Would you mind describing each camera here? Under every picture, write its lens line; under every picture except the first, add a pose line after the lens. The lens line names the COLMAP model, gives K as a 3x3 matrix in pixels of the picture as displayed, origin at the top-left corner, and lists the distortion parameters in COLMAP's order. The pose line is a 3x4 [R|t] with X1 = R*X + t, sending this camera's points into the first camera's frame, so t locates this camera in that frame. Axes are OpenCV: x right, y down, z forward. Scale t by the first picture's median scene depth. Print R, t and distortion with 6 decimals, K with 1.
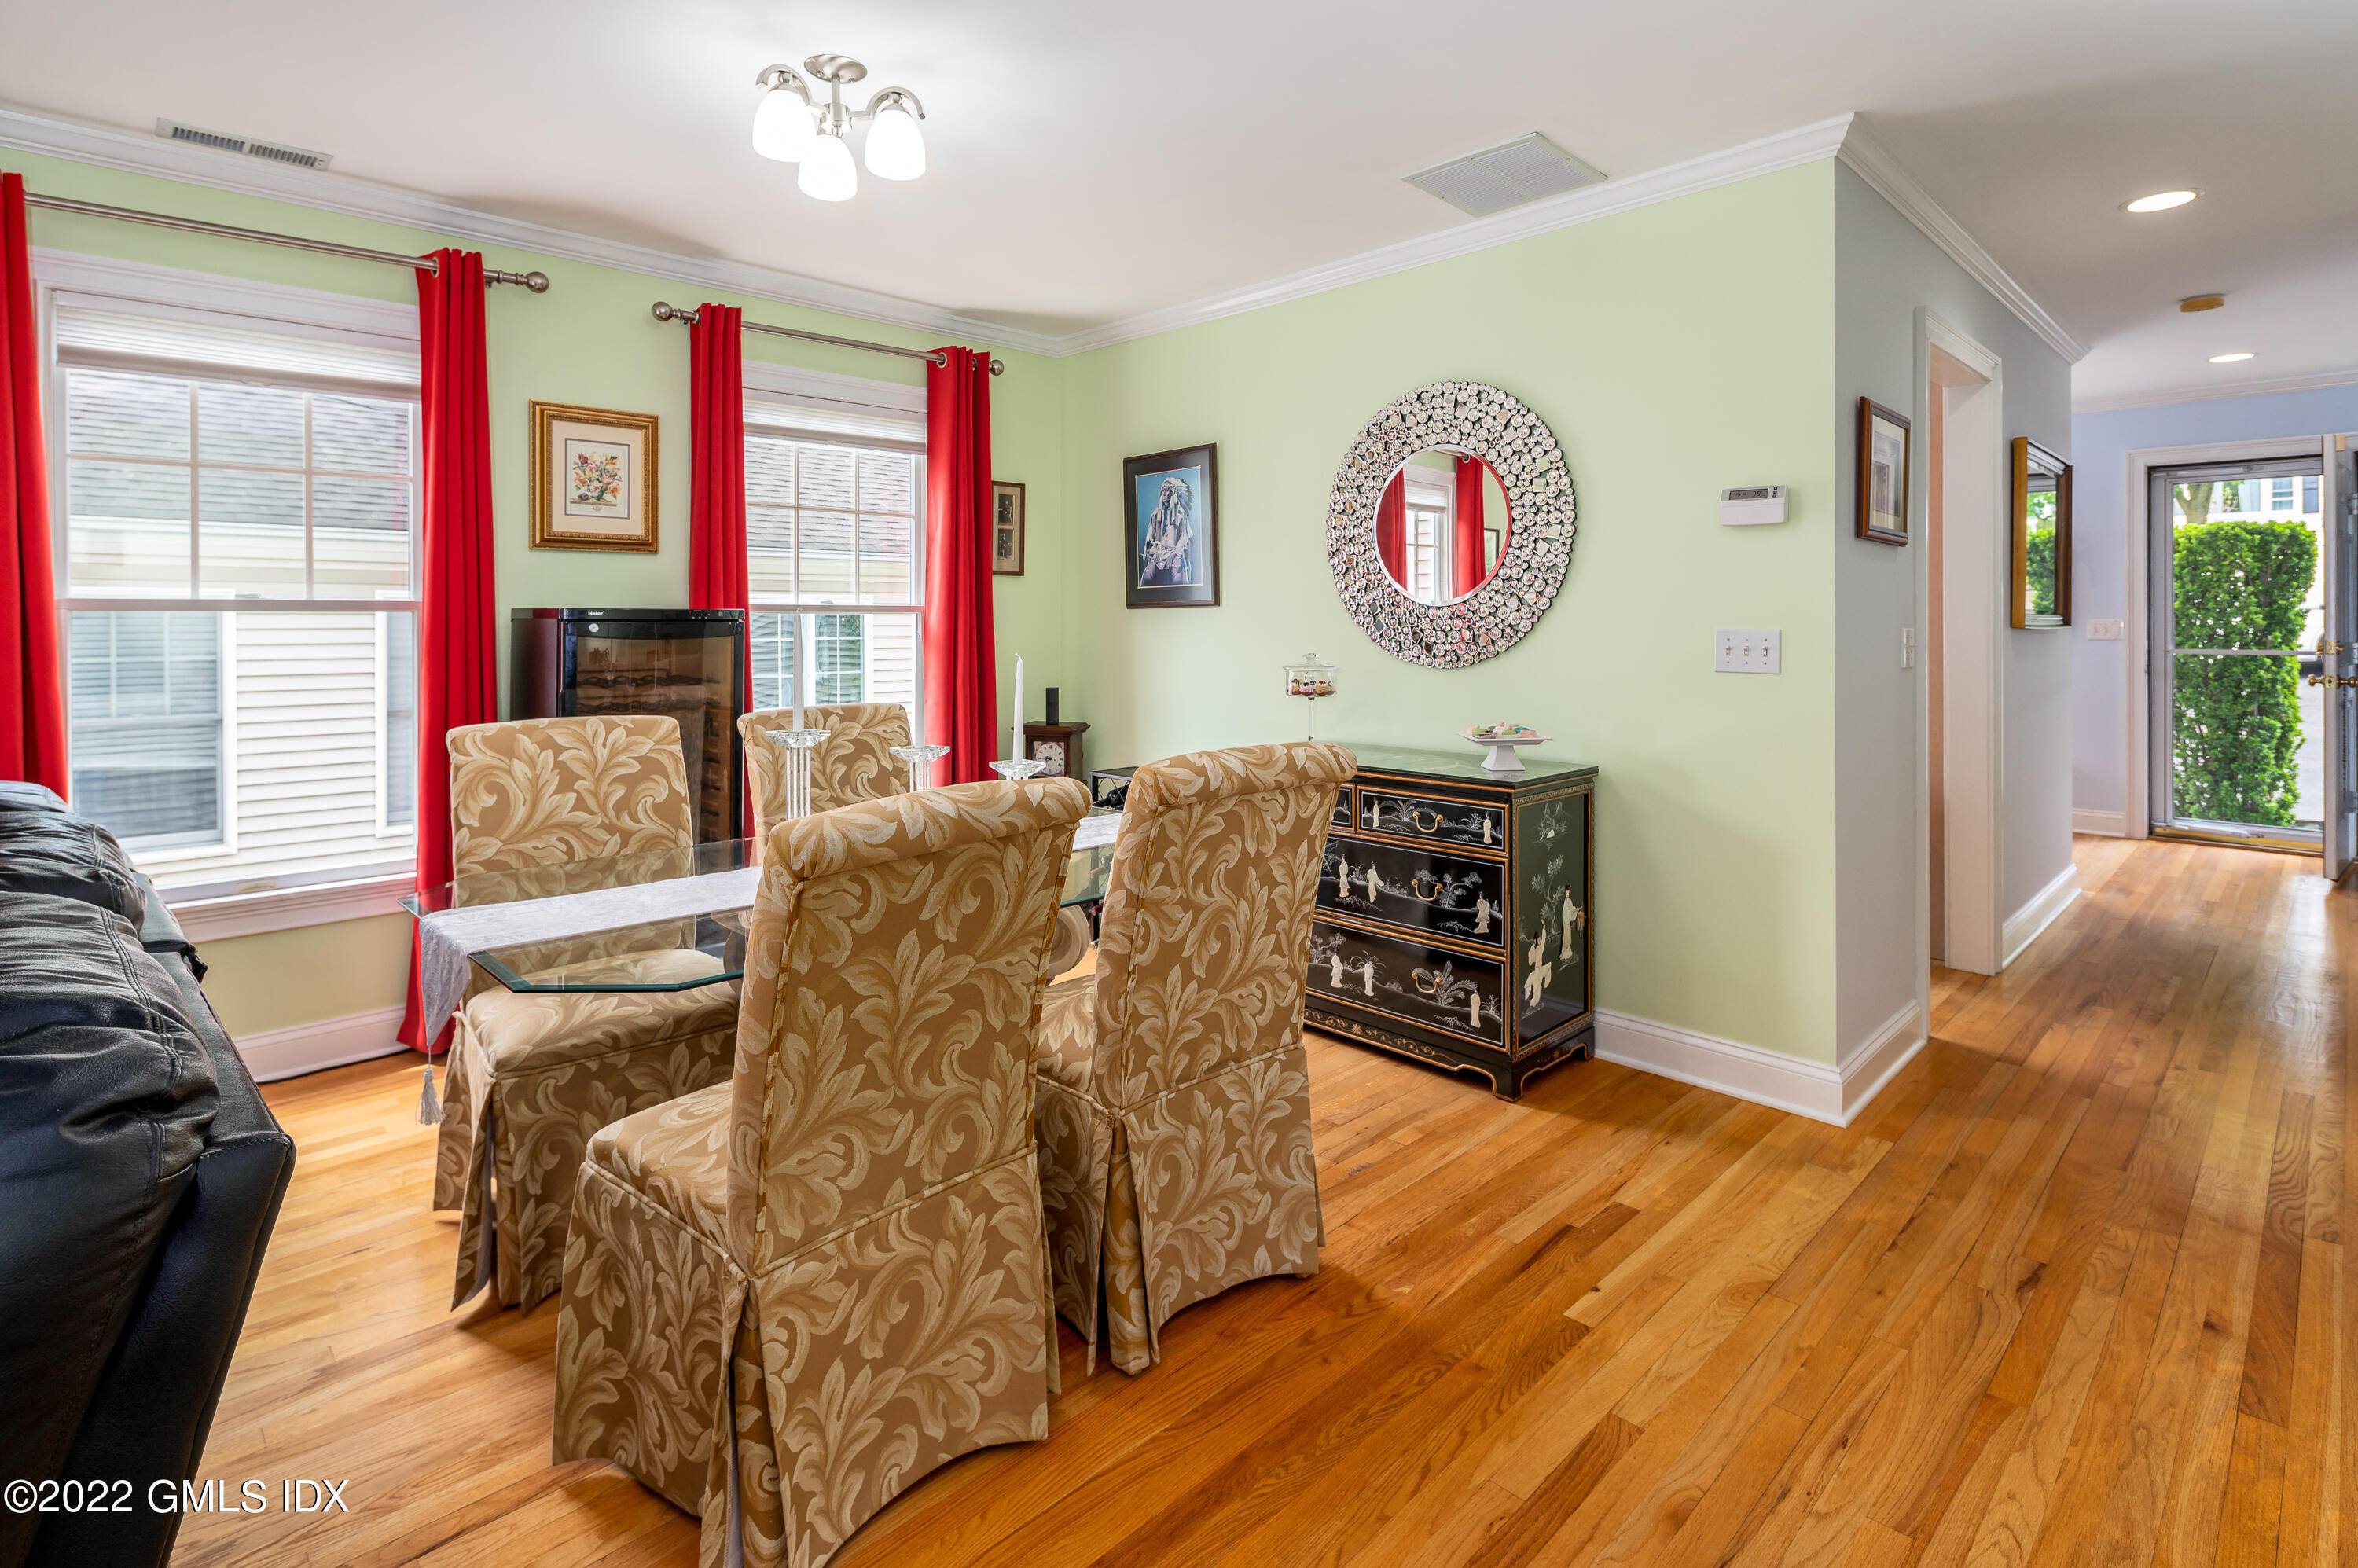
lens RADIAL K [[1146.6, 0, 1165.1], [0, 1146.6, 775.8], [0, 0, 1]] dist [0.004427, -0.004811]
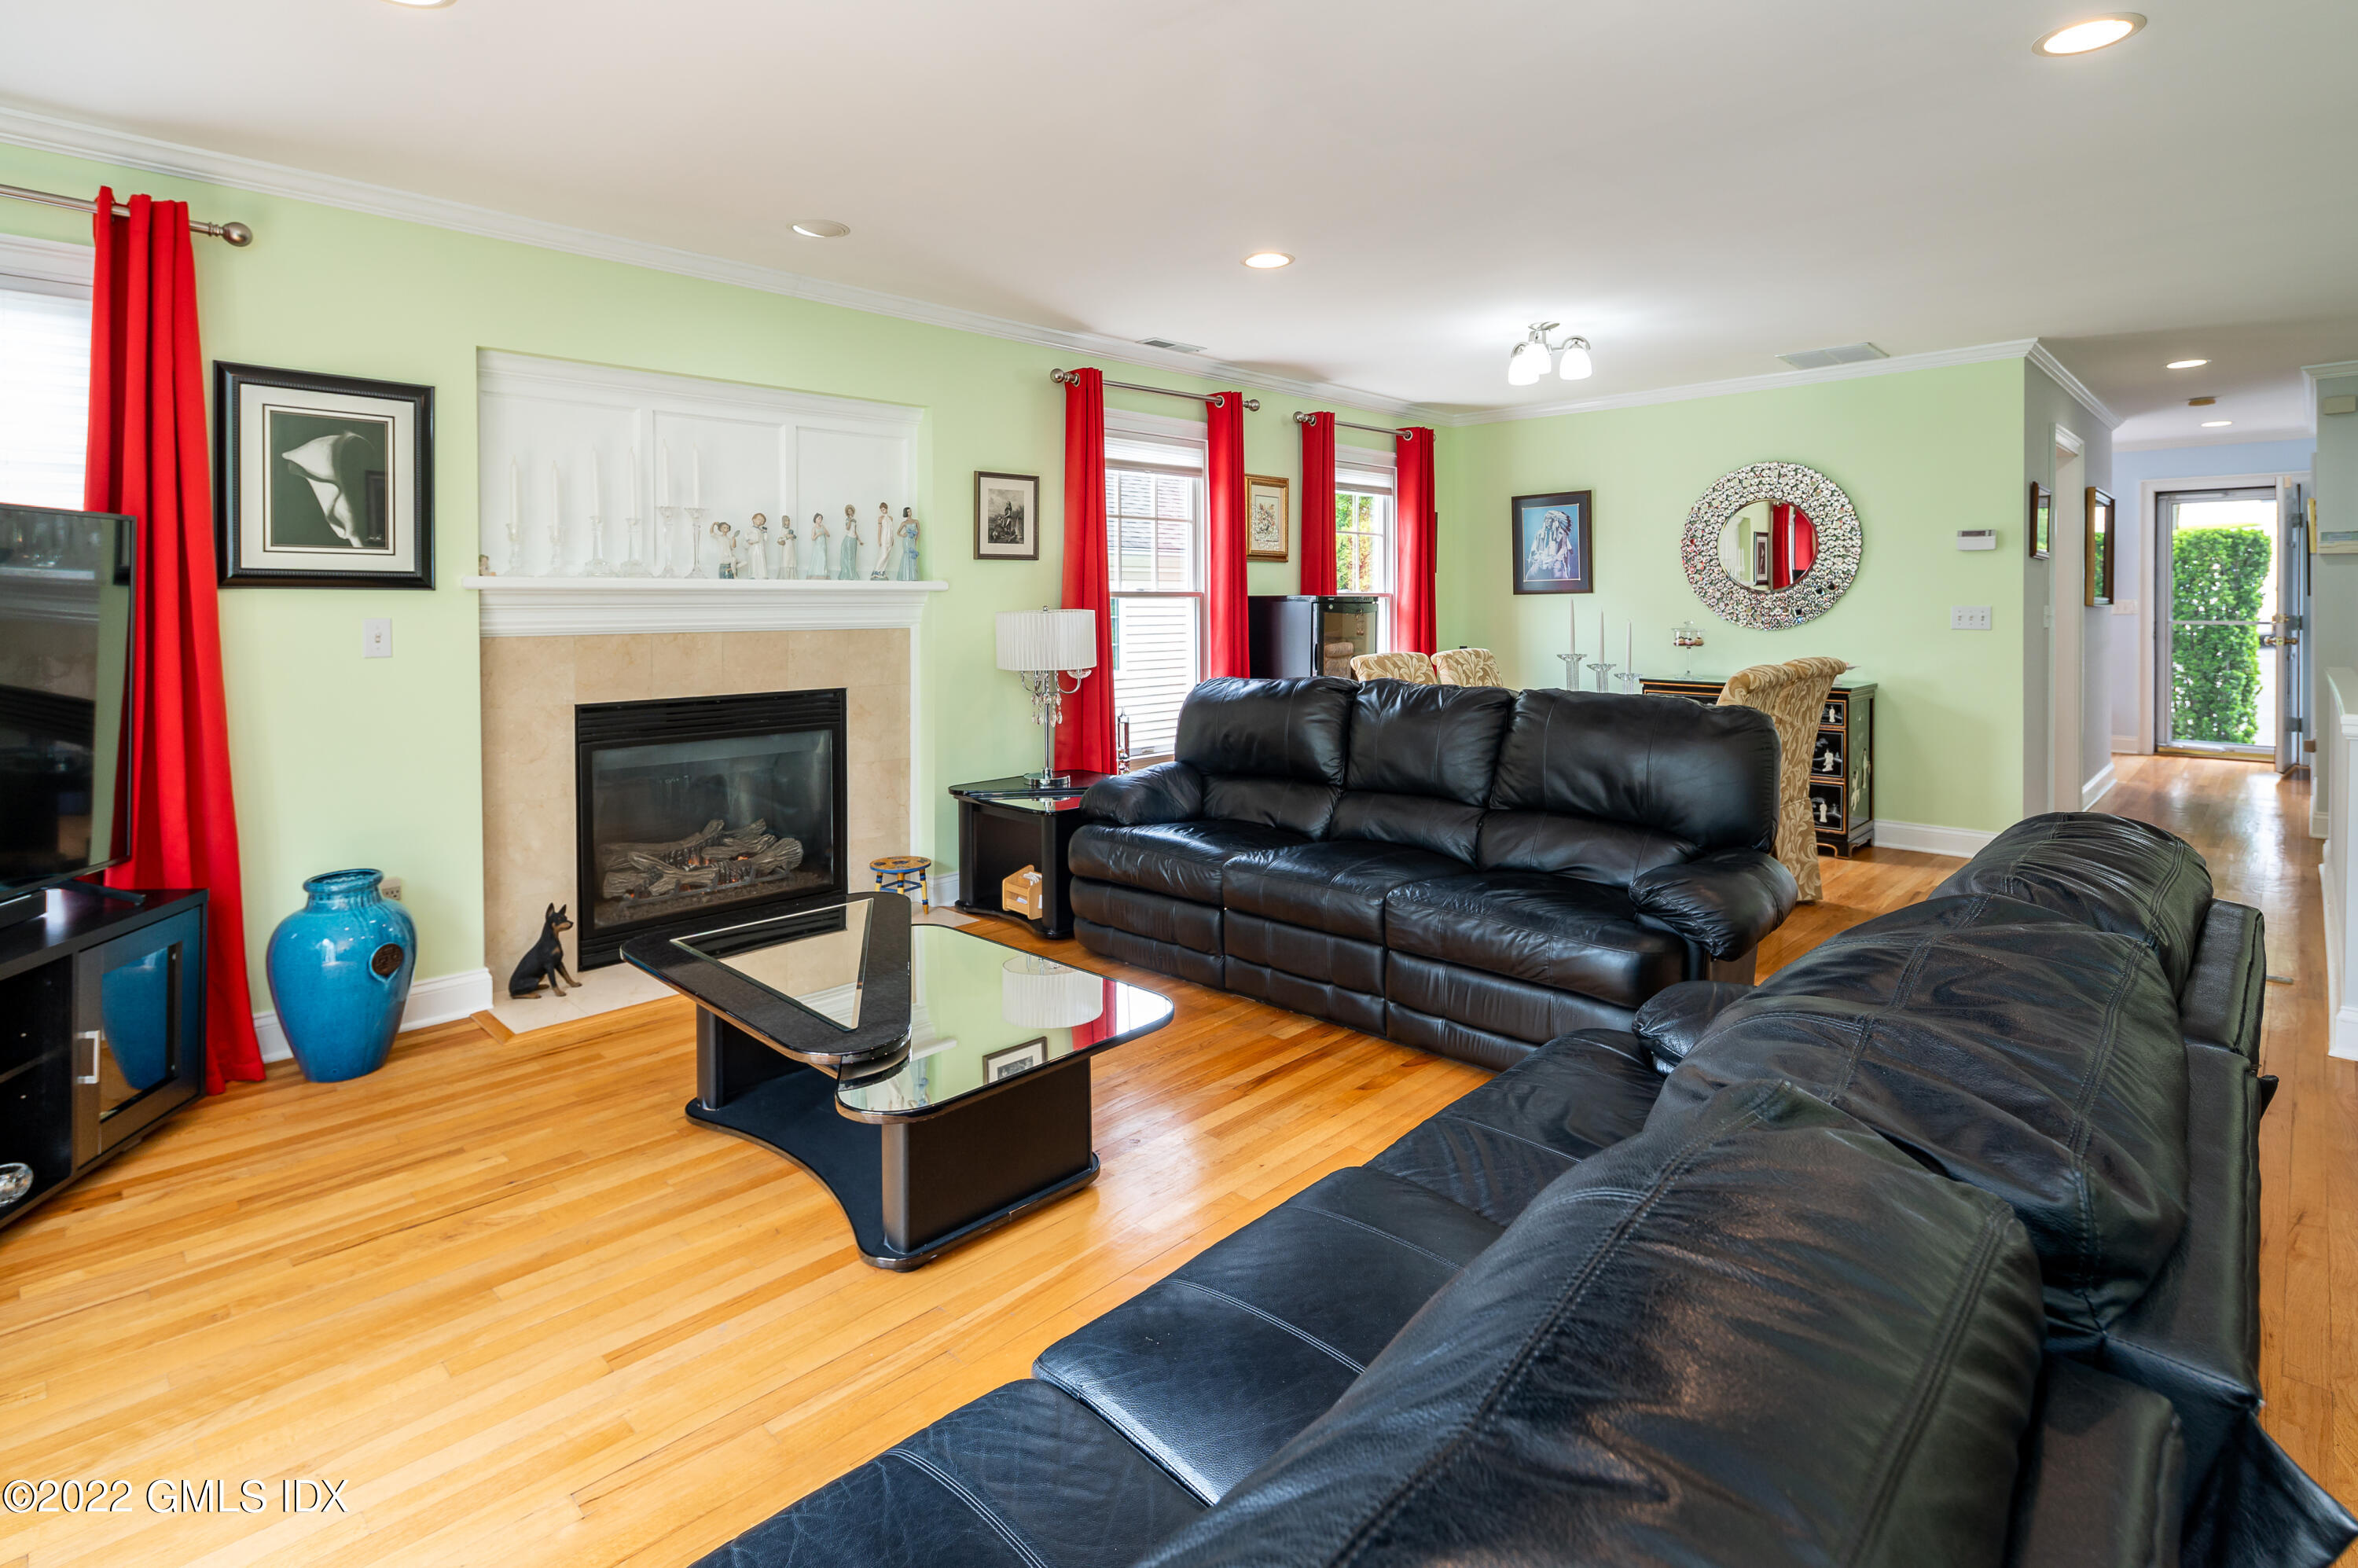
lens RADIAL K [[1146.6, 0, 1161.6], [0, 1146.6, 773.6], [0, 0, 1]] dist [0.004427, -0.004811]
pose [[0.999801, -0.005885, 0.019054, -0.450034], [0.005649, 0.999907, 0.012406, 0.060726], [-0.019125, -0.012296, 0.999741, -0.448169]]
